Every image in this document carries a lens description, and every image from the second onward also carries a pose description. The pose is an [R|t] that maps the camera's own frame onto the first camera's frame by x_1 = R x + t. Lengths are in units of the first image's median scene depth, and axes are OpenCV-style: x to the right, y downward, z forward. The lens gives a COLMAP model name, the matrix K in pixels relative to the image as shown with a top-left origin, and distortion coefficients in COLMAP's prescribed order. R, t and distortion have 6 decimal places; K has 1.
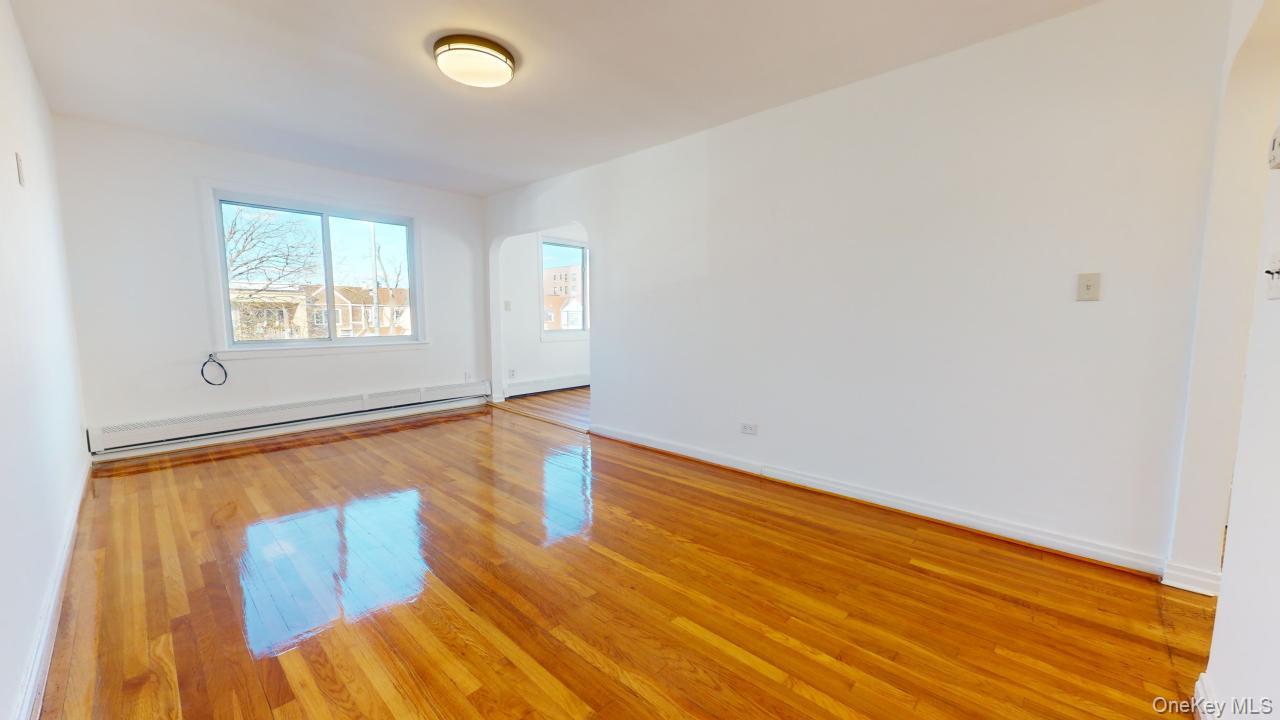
lens RADIAL K [[469.6, 0, 640.9], [0, 469.6, 365.2], [0, 0, 1]] dist [0.000910, 0.000094]
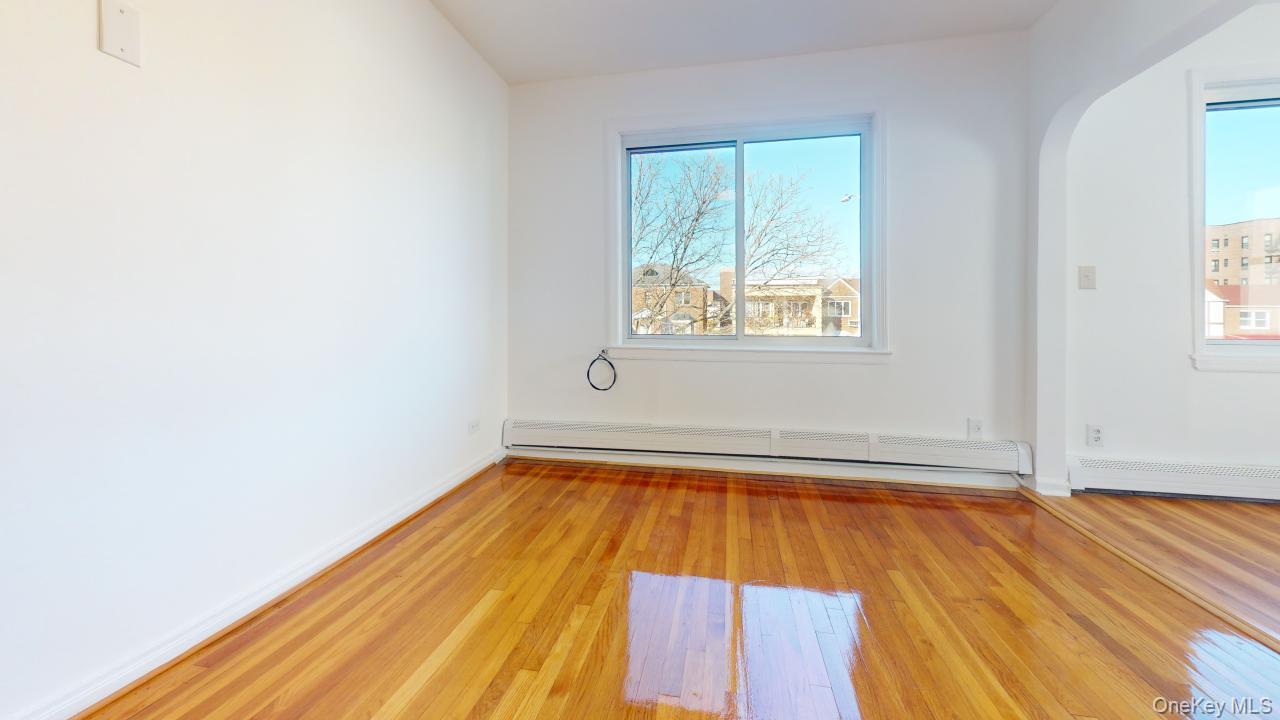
lens RADIAL K [[466.0, 0, 655.6], [0, 466.0, 329.9], [0, 0, 1]] dist [-0.000985, -0.000068]
pose [[0.545941, 0.013223, -0.837719, -0.209802], [-0.088952, 0.995139, -0.042262, -0.032471], [0.833088, 0.097590, 0.544463, 0.646543]]
